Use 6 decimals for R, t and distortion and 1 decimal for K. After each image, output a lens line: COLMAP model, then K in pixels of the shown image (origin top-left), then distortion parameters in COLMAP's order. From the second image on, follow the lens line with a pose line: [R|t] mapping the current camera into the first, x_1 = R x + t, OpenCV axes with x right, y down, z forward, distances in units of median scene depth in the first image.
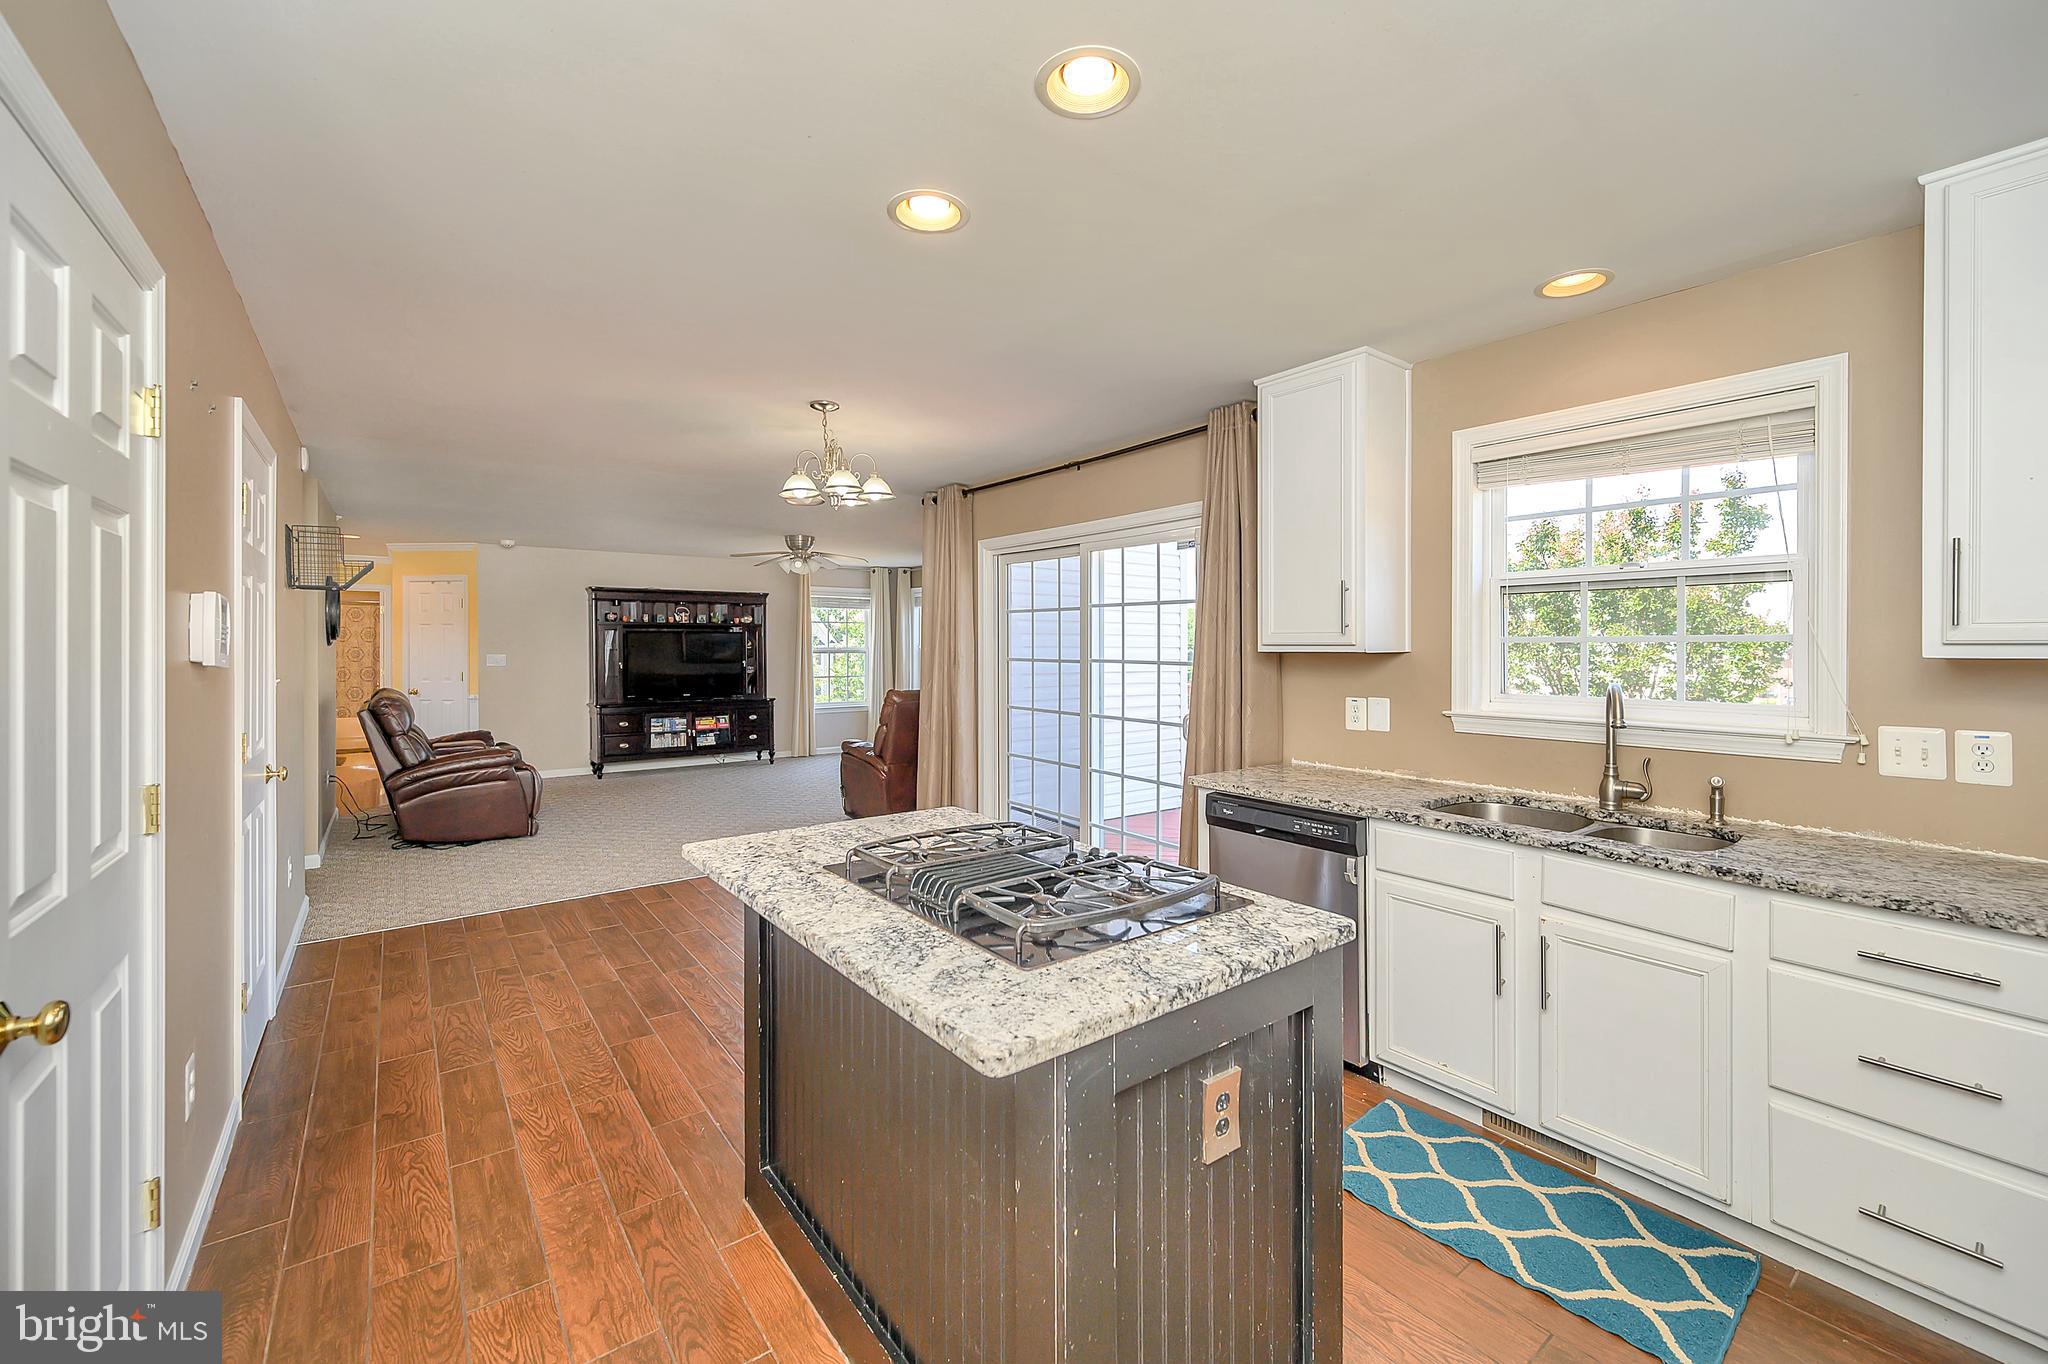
lens RADIAL K [[831.6, 0, 1030.0], [0, 831.6, 646.1], [0, 0, 1]] dist [0.000553, -0.000628]
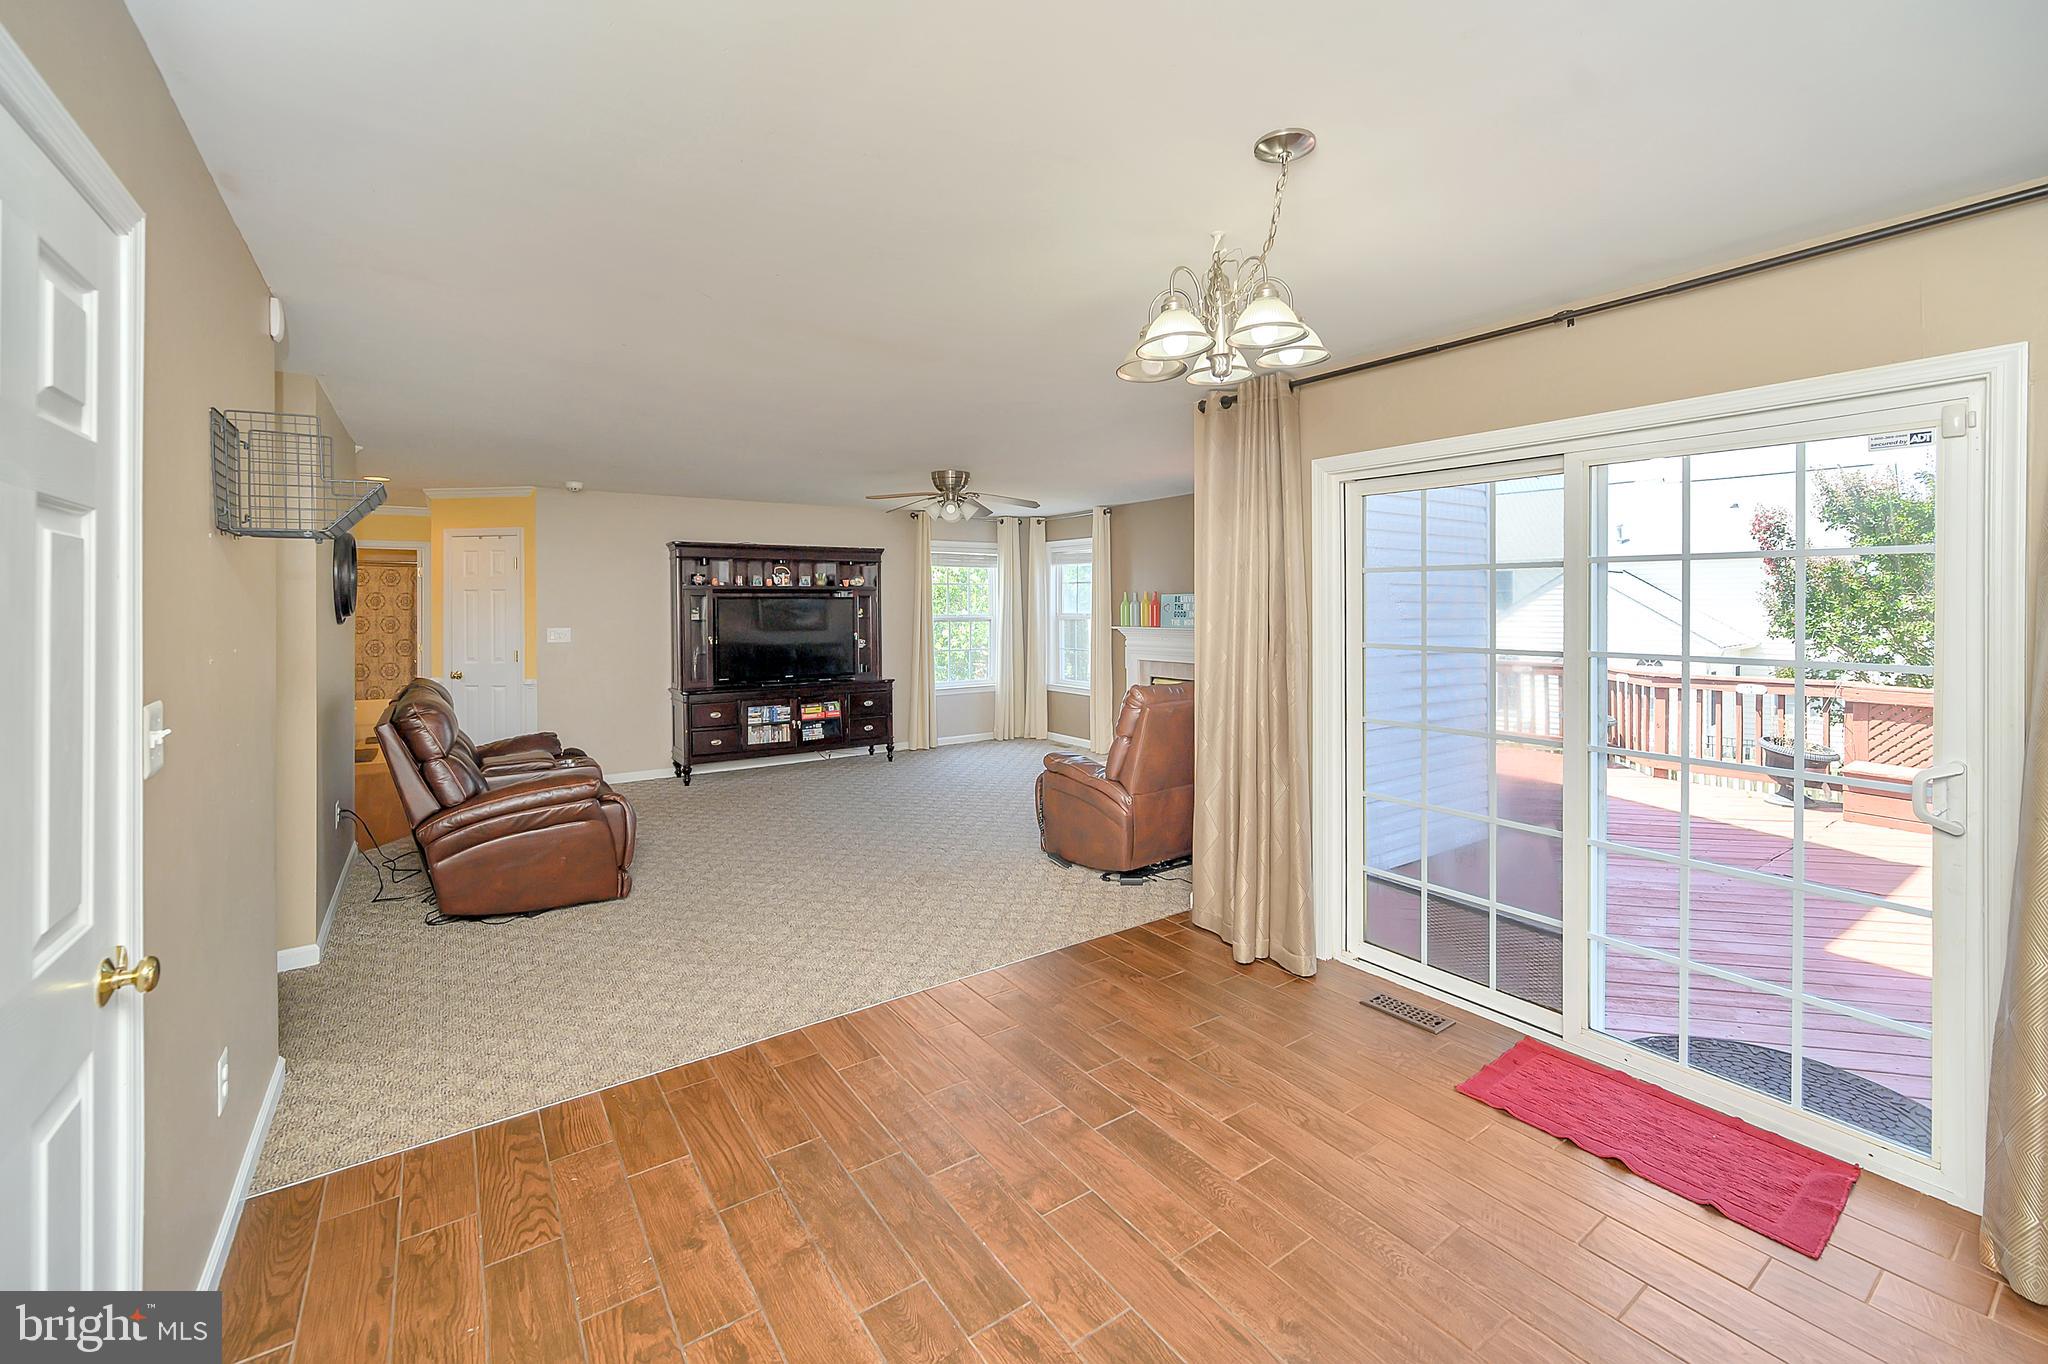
lens RADIAL K [[831.6, 0, 1027.2], [0, 831.6, 595.7], [0, 0, 1]] dist [0.000553, -0.000628]
pose [[0.999319, -0.004804, -0.036597, -0.230291], [0.004431, 0.999937, -0.010271, -0.014574], [0.036644, 0.010102, 0.999277, 0.310582]]
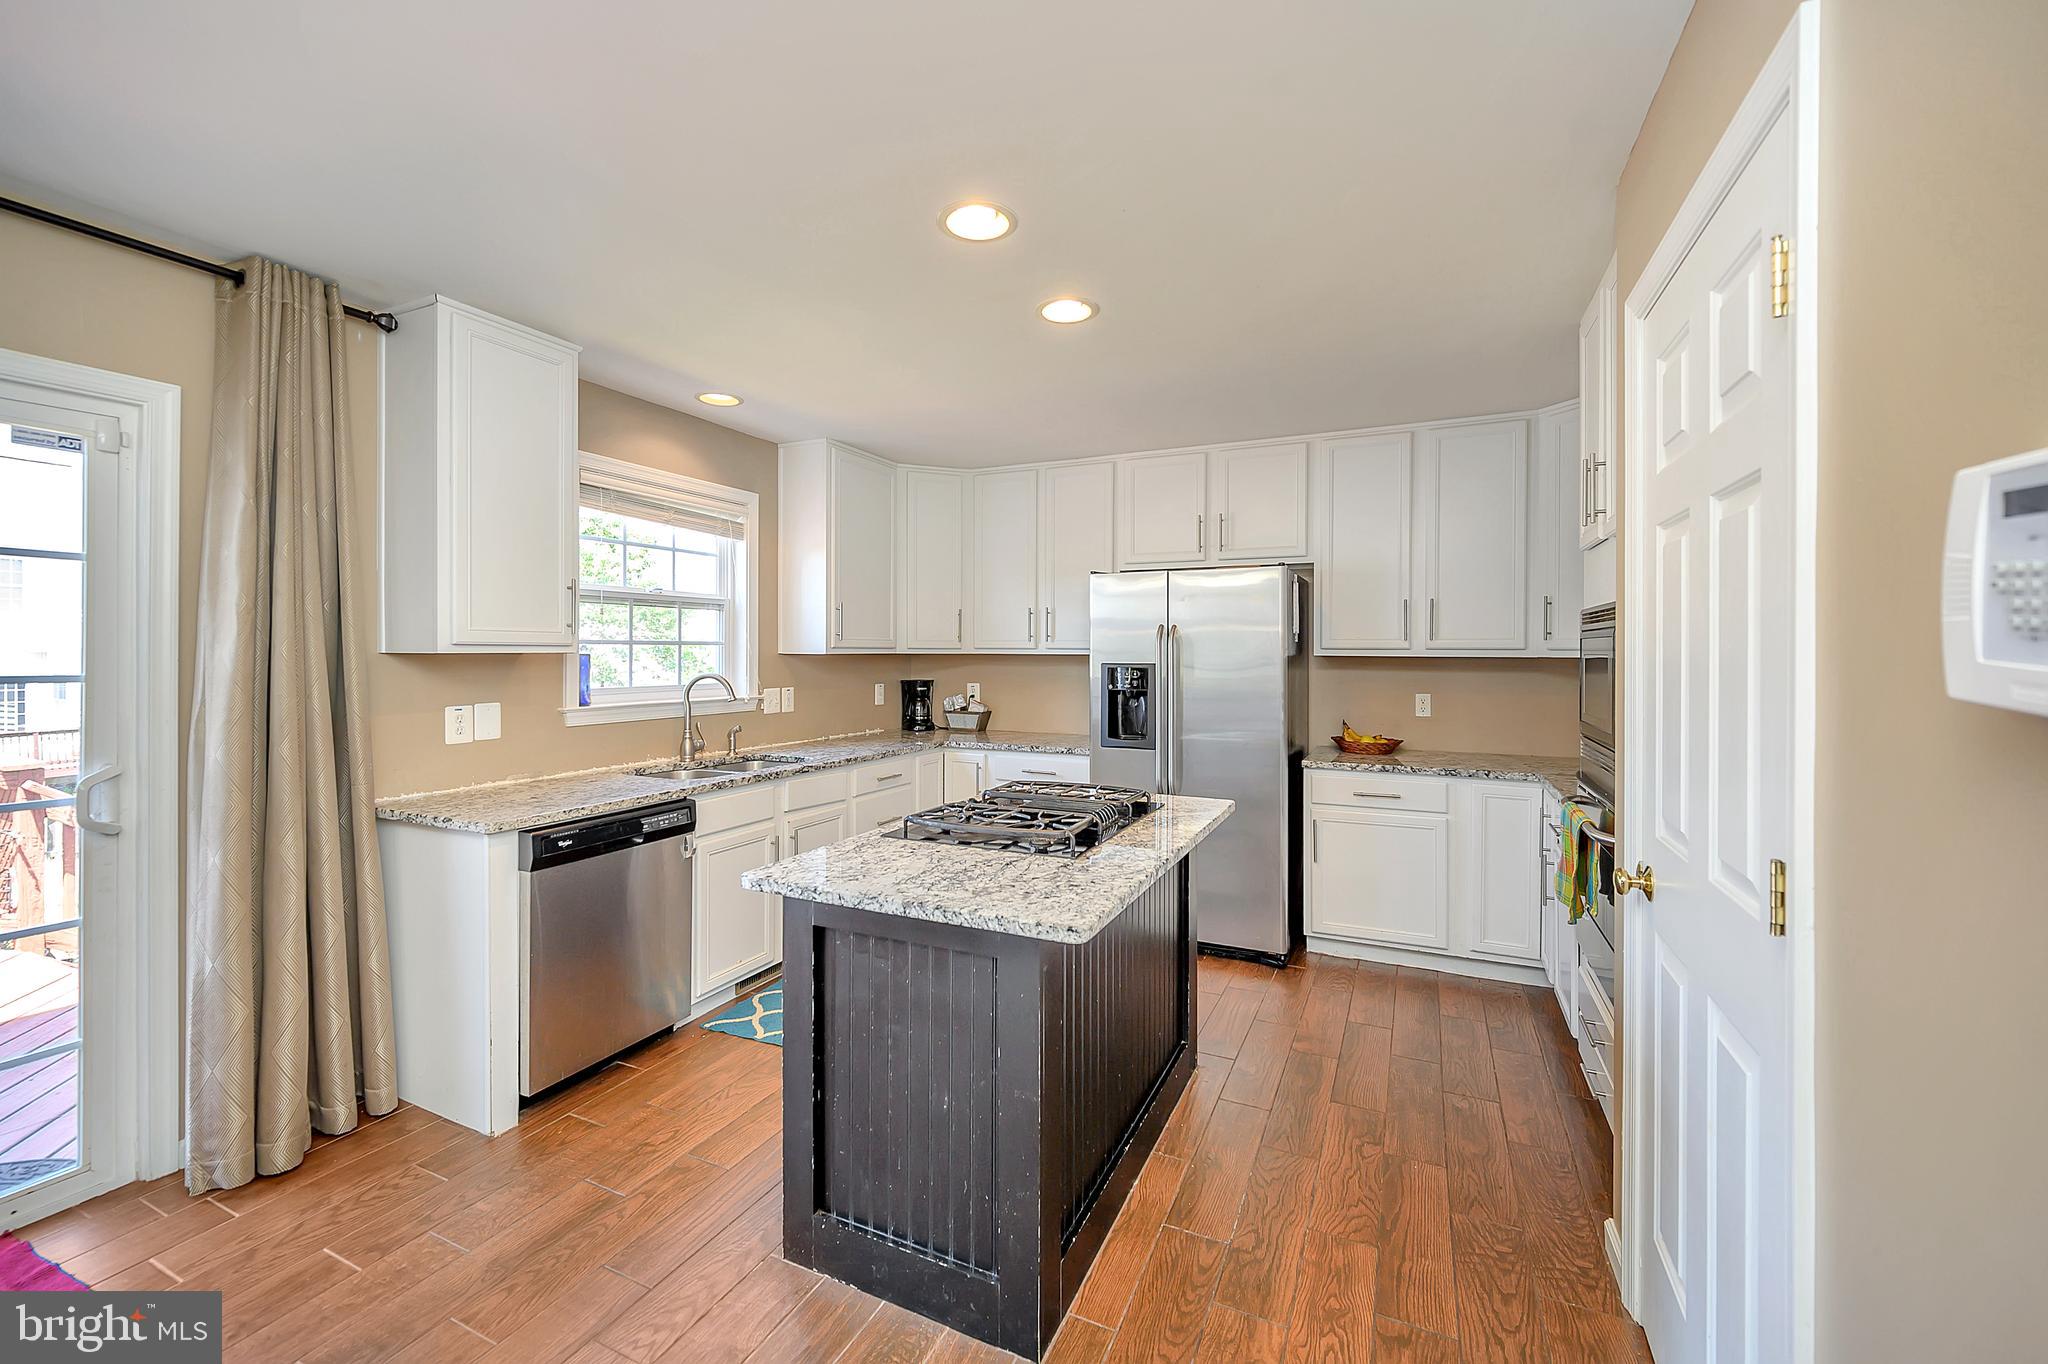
lens RADIAL K [[831.6, 0, 1033.9], [0, 831.6, 649.4], [0, 0, 1]] dist [0.000553, -0.000628]
pose [[-0.469713, 0.000250, 0.882819, -0.357138], [-0.004291, 0.999988, -0.002566, 0.001412], [-0.882809, -0.004993, -0.469706, 0.479347]]
